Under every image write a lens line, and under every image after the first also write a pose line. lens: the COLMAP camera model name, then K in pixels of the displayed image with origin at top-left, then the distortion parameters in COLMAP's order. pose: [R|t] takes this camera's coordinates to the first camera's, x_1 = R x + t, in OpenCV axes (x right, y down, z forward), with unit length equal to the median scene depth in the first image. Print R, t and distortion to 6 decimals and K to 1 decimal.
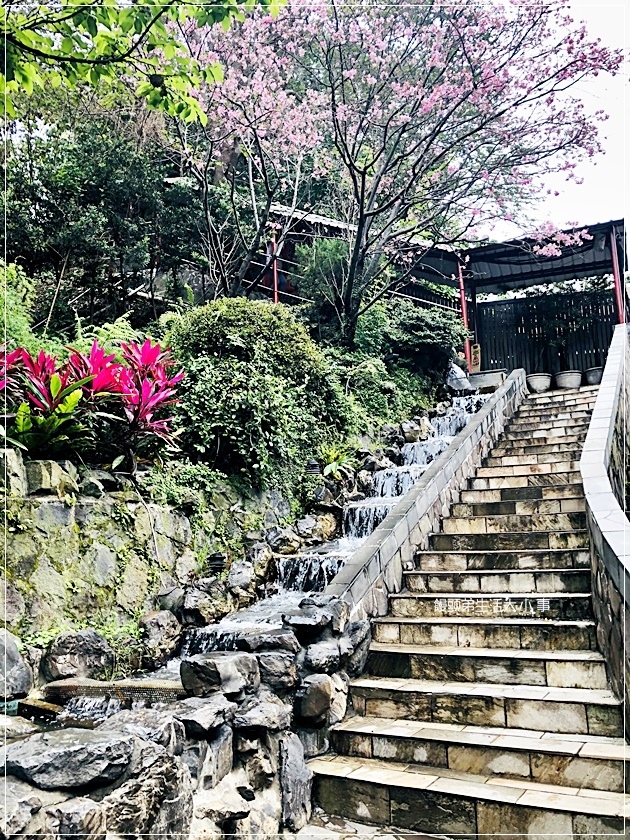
lens RADIAL K [[690.5, 0, 315.3], [0, 690.5, 420.4], [0, 0, 1]] dist [0.047056, -0.038785]
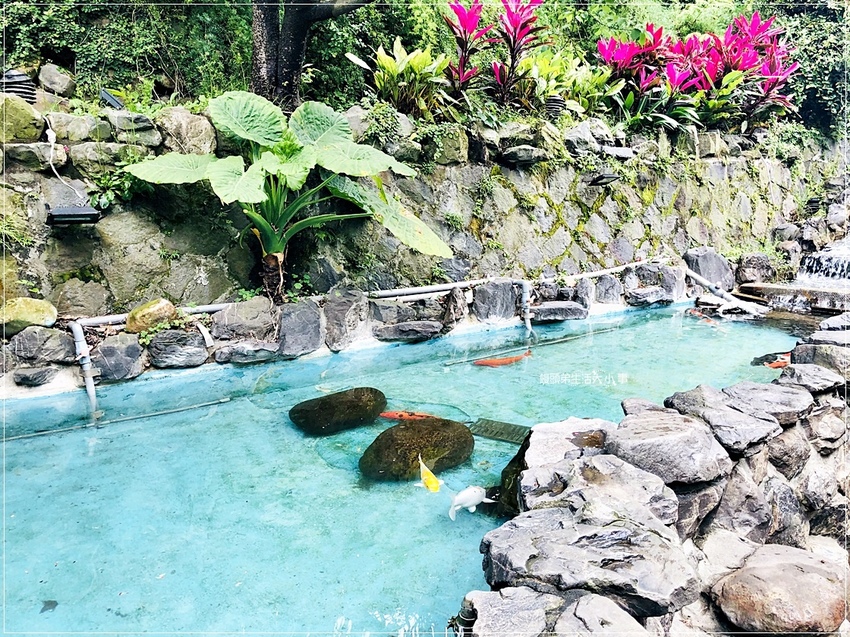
lens RADIAL K [[698.7, 0, 425.1], [0, 698.7, 317.8], [0, 0, 1]] dist [0.047056, -0.038785]
pose [[0.939121, 0.089011, -0.331856, -0.388307], [0.052657, 0.917163, 0.395017, -0.171553], [0.339527, -0.388443, 0.856640, -0.494659]]
